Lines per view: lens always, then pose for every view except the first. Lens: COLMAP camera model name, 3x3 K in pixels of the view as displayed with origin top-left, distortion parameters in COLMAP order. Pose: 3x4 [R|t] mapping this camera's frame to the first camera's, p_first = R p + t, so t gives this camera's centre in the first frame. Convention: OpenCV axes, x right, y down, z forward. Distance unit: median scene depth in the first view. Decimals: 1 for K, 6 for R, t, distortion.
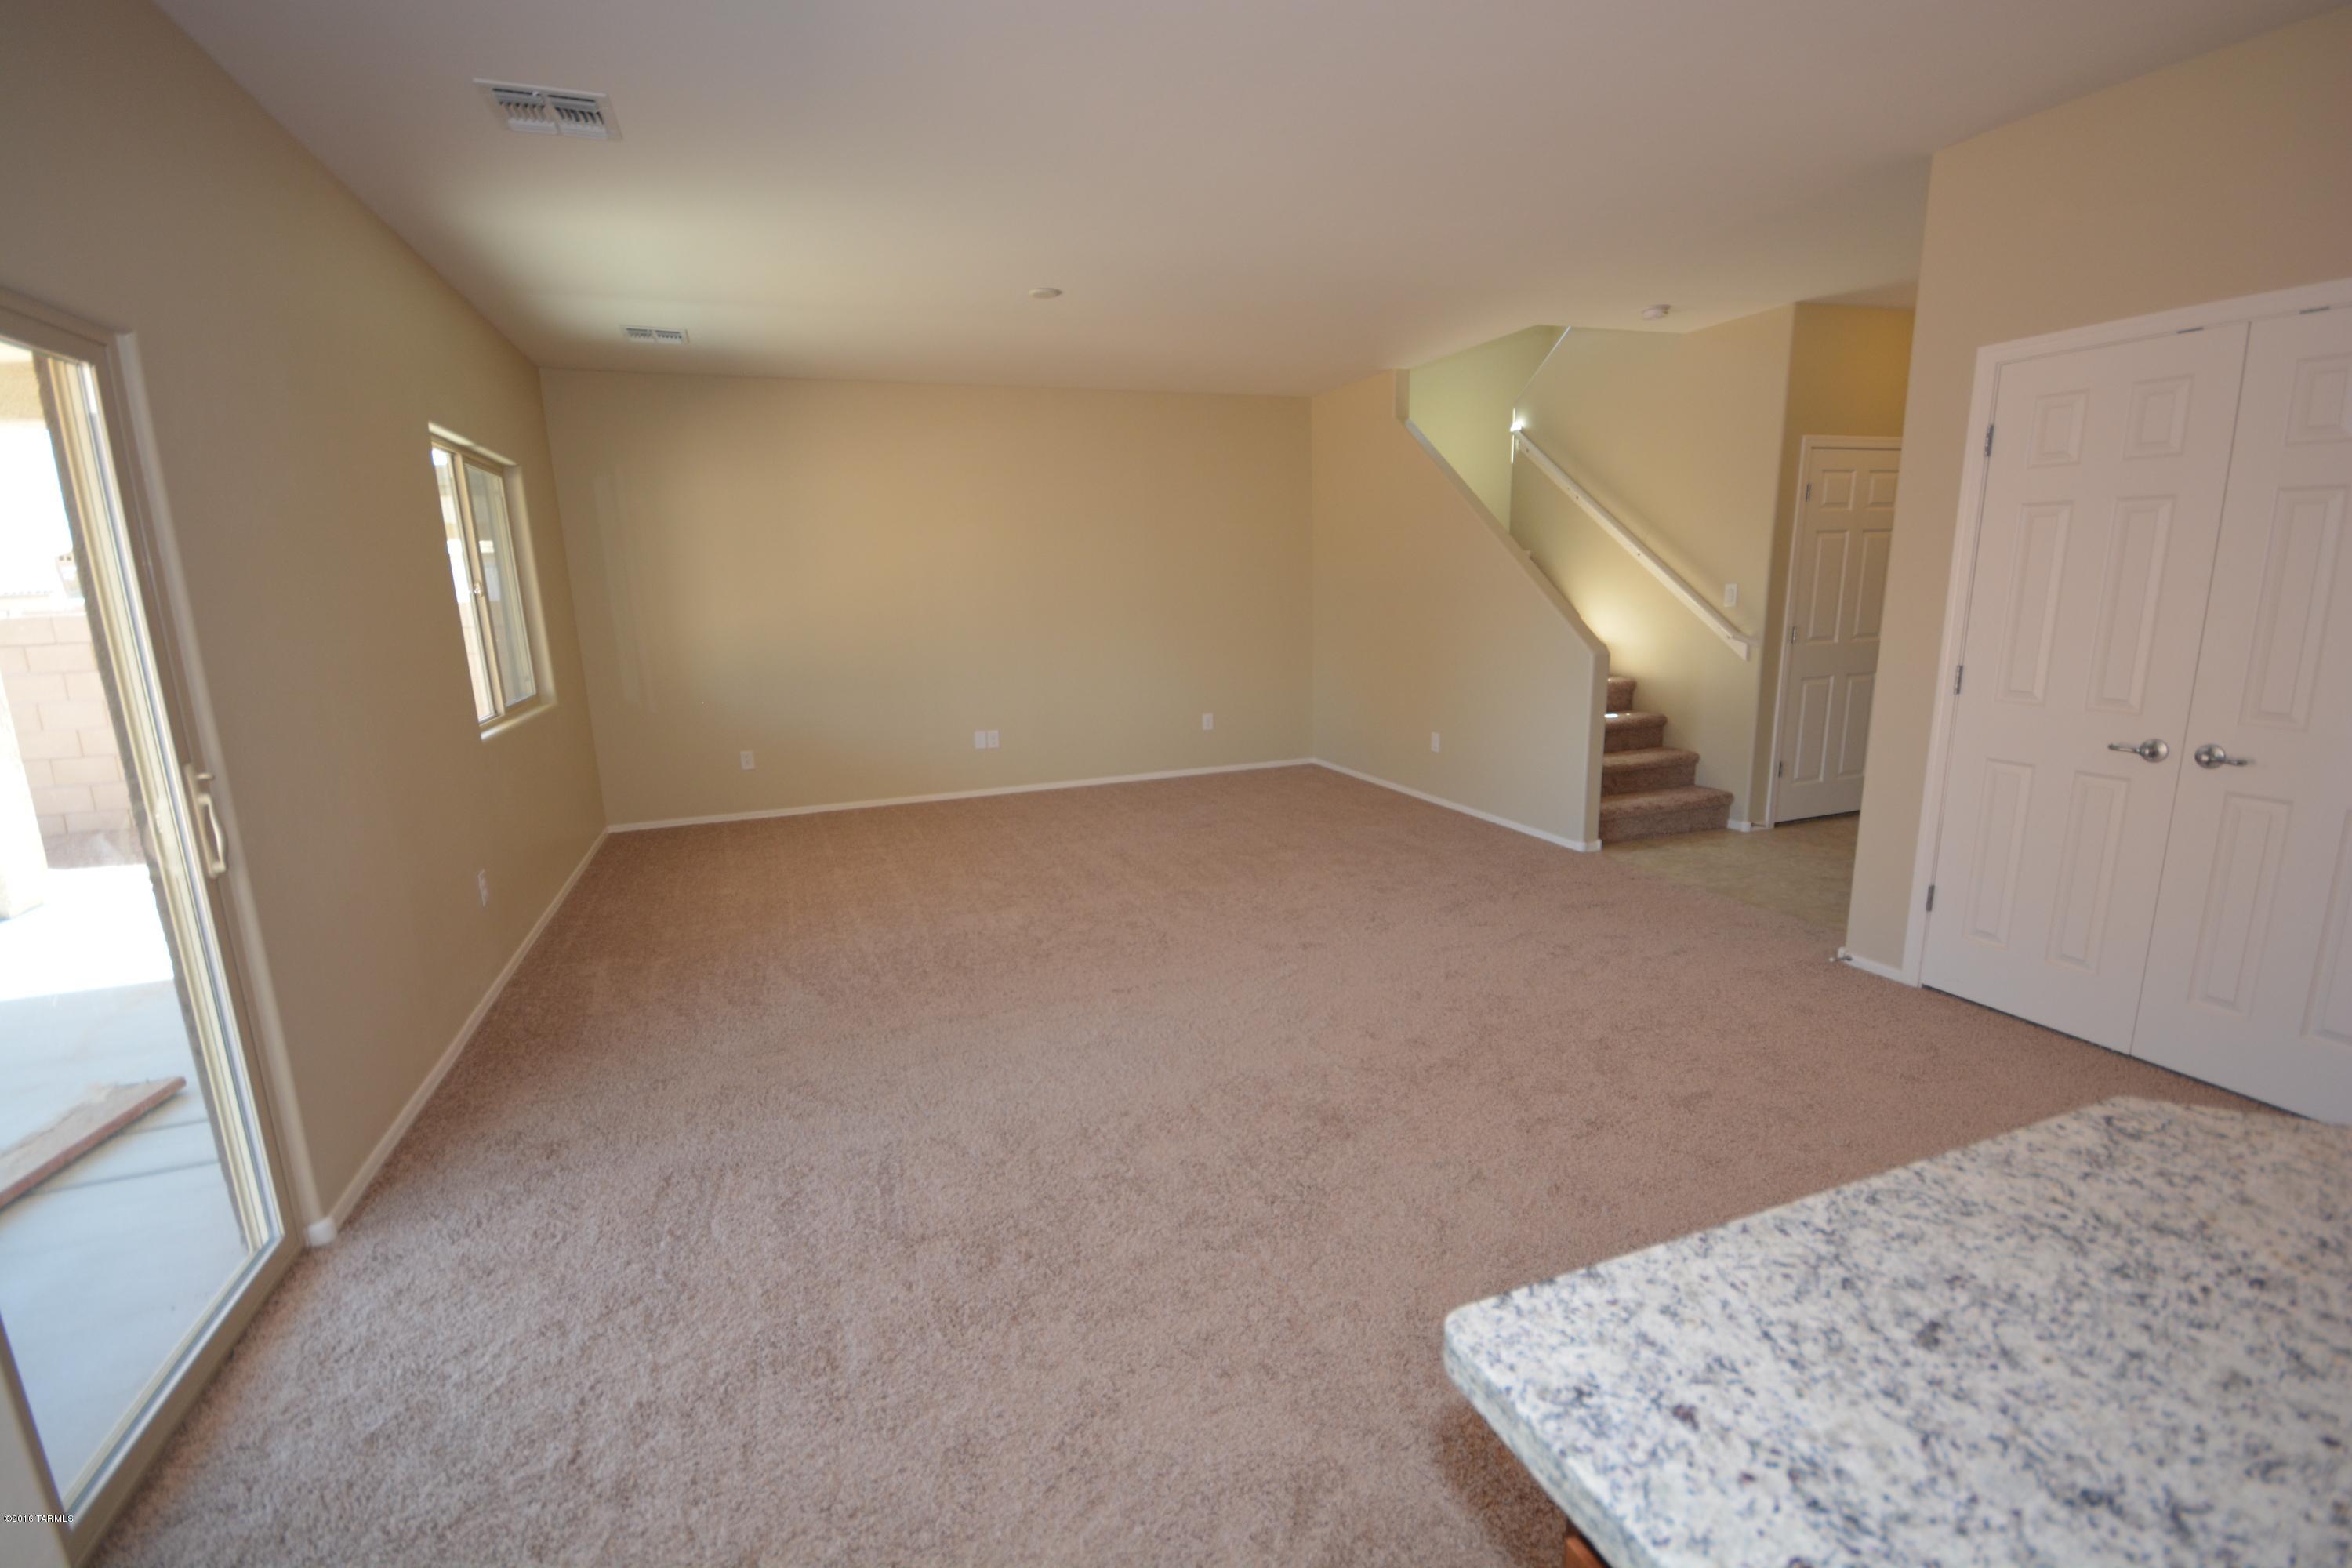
lens RADIAL K [[1036.9, 0, 1171.5], [0, 1036.9, 792.1], [0, 0, 1]] dist [-0.000140, -0.000051]
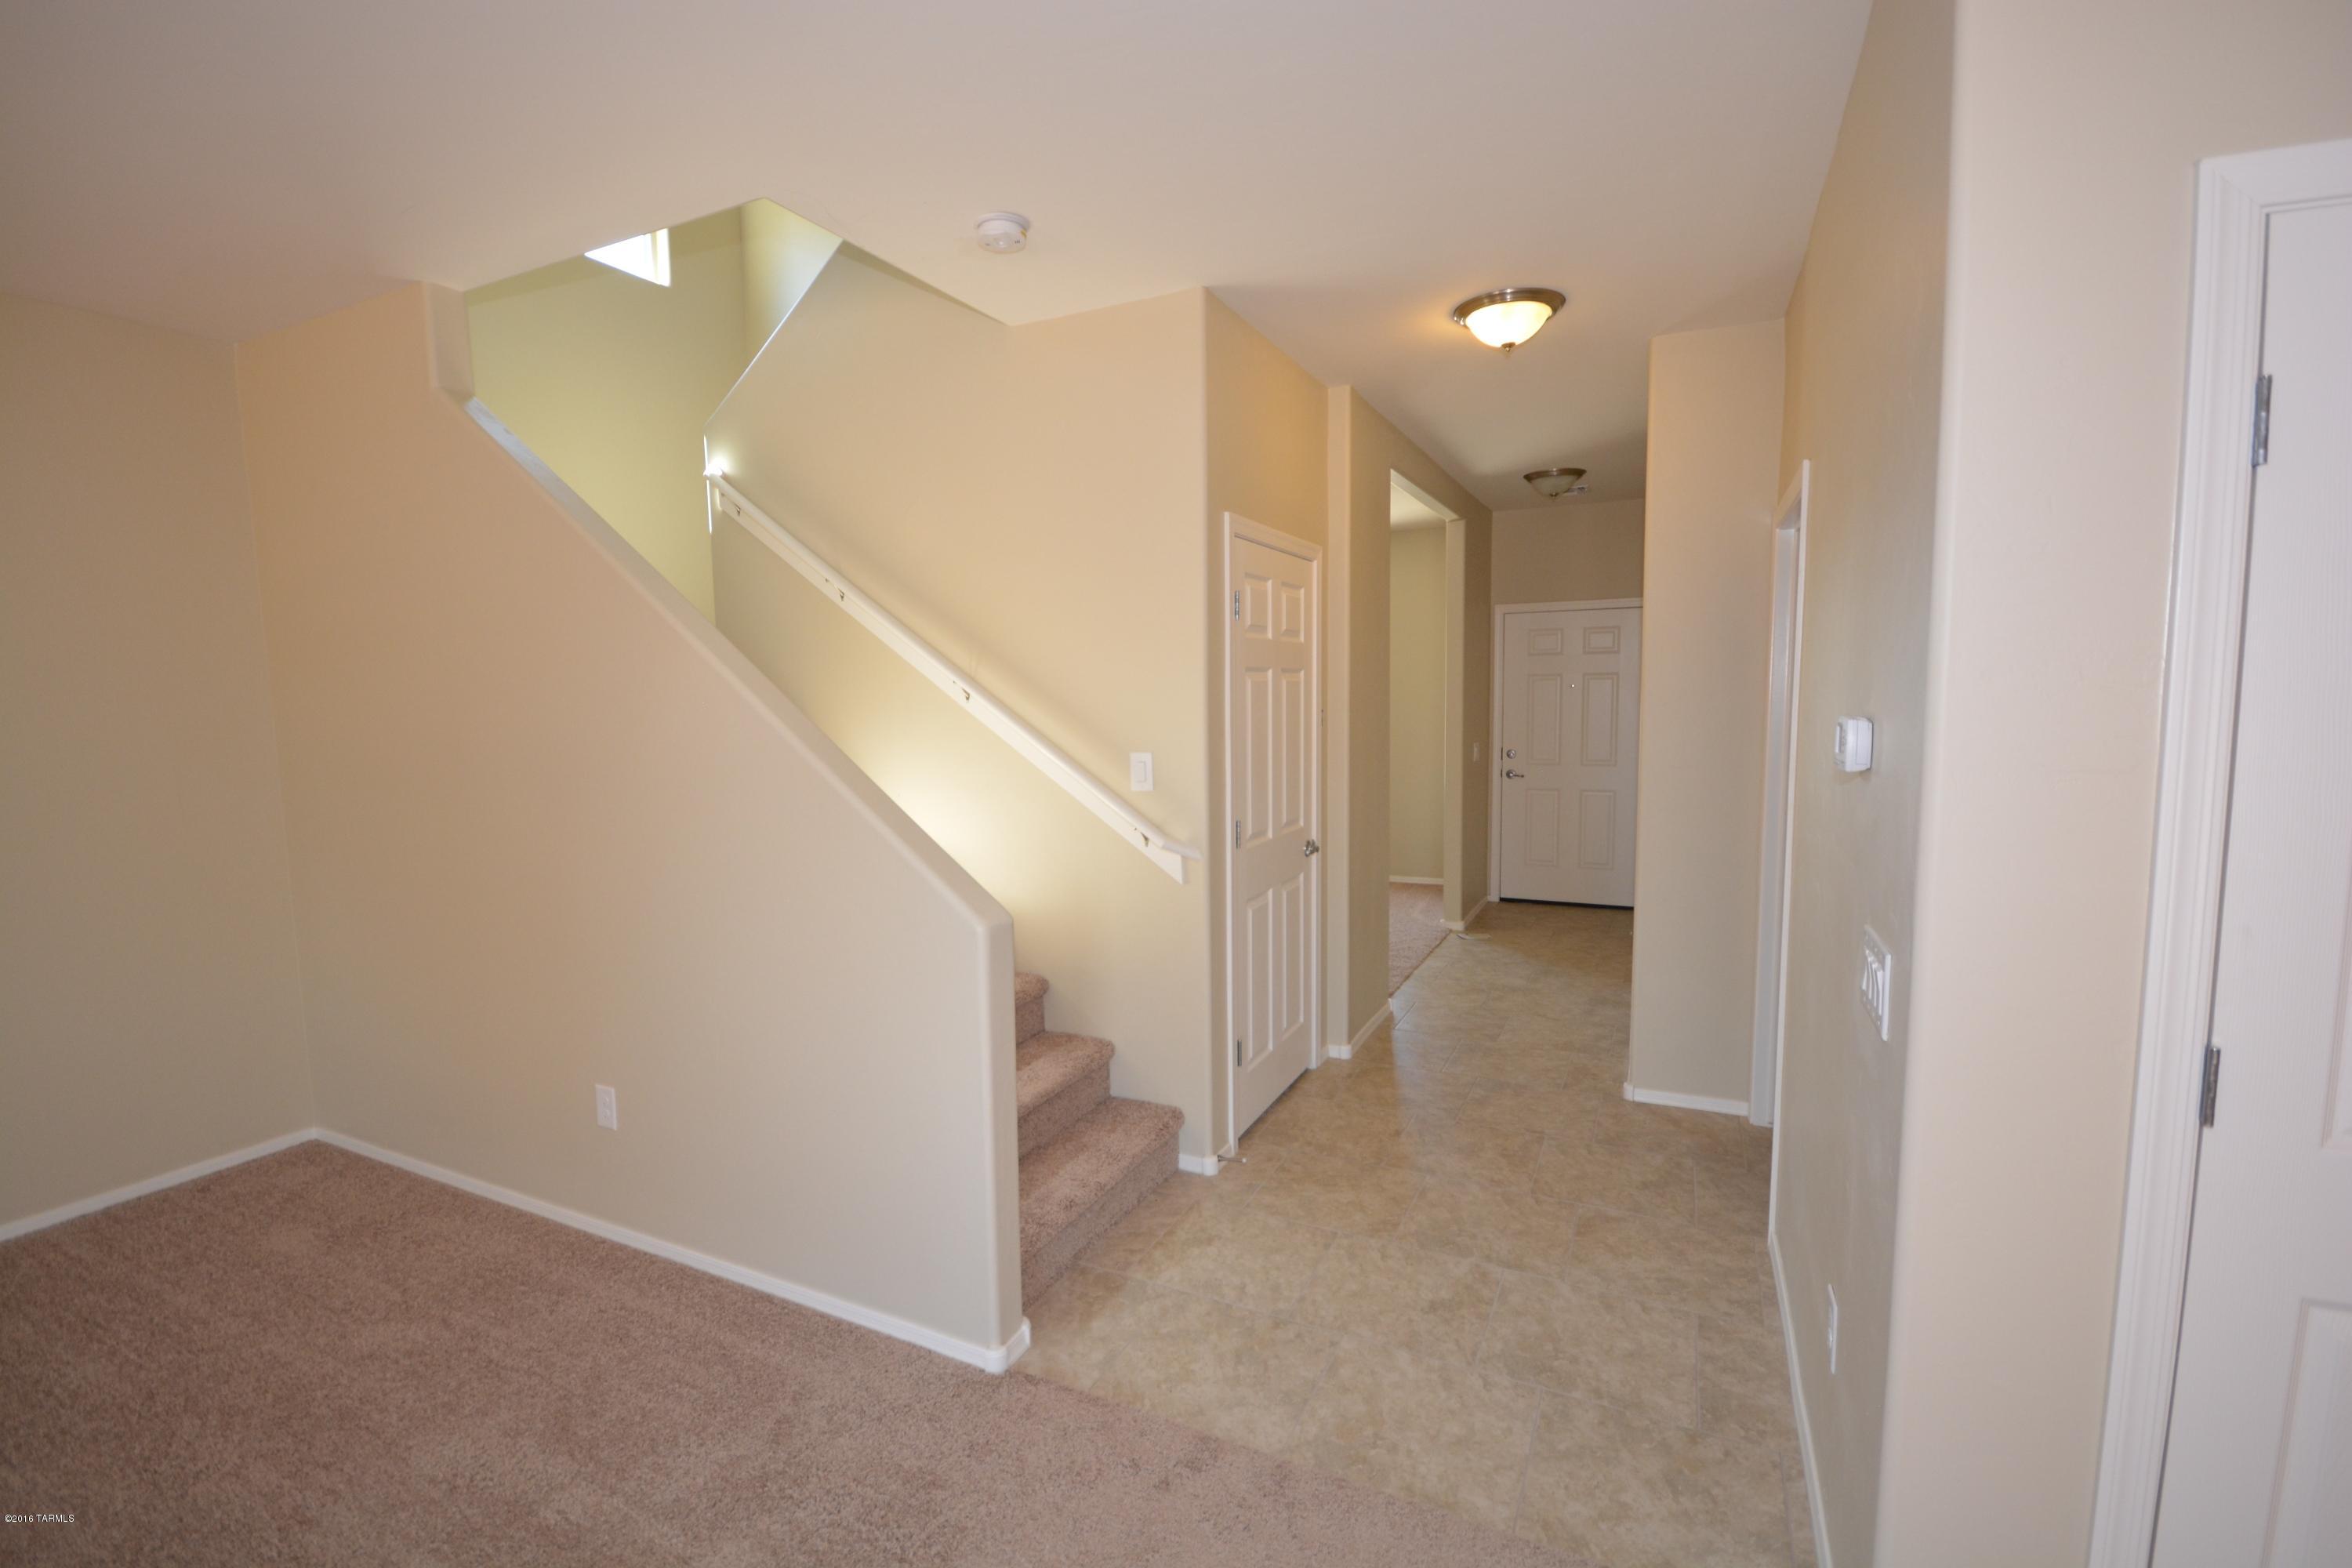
lens RADIAL K [[1036.9, 0, 1171.5], [0, 1036.9, 792.1], [0, 0, 1]] dist [-0.000140, -0.000051]
pose [[0.734007, -0.051756, 0.677167, 0.155744], [0.135641, 0.988175, -0.071500, -0.133104], [-0.665459, 0.144333, 0.732347, 0.557425]]
